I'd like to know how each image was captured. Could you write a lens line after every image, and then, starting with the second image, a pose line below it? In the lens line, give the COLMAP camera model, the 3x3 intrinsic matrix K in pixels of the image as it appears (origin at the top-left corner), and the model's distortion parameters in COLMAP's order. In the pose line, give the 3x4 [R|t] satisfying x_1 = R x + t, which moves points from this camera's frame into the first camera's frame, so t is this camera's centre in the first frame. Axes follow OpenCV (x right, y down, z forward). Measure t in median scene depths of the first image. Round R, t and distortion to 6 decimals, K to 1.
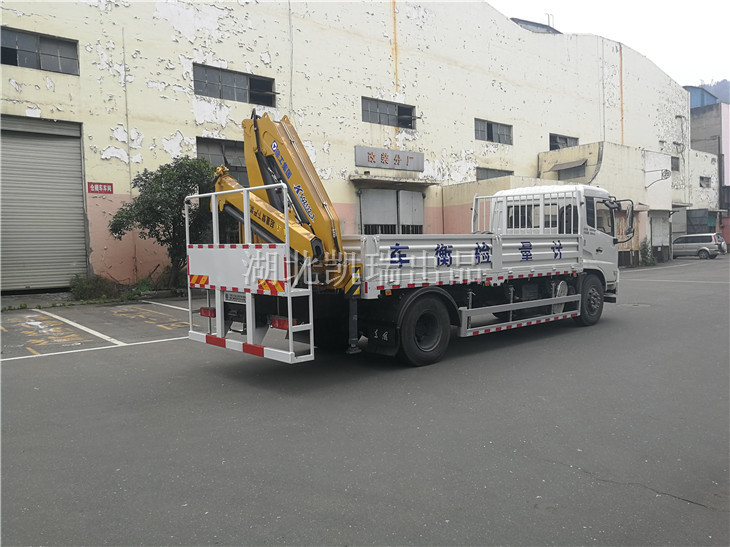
lens RADIAL K [[600.7, 0, 364.2], [0, 600.7, 250.6], [0, 0, 1]] dist [0.044824, -0.067828]
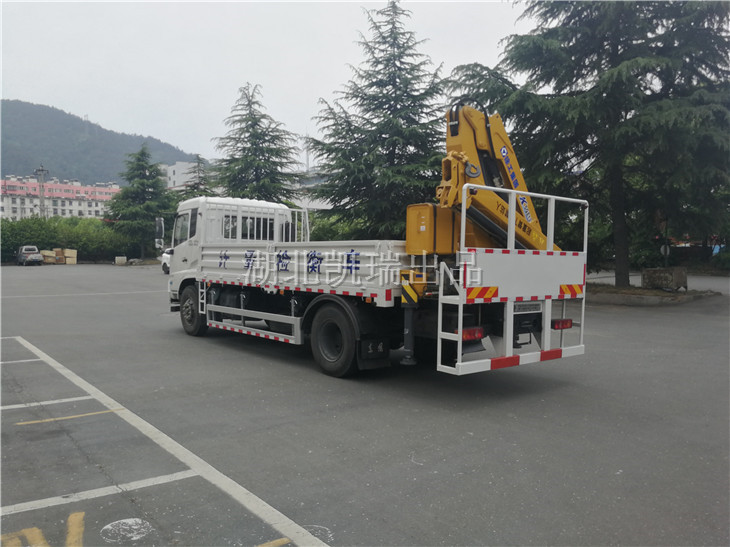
lens RADIAL K [[600.7, 0, 364.2], [0, 600.7, 250.6], [0, 0, 1]] dist [0.044824, -0.067828]
pose [[0.039572, 0.030134, 0.998762, -0.445002], [-0.001488, 0.999546, -0.030099, 0.007084], [-0.999216, -0.000295, 0.039599, 0.465464]]
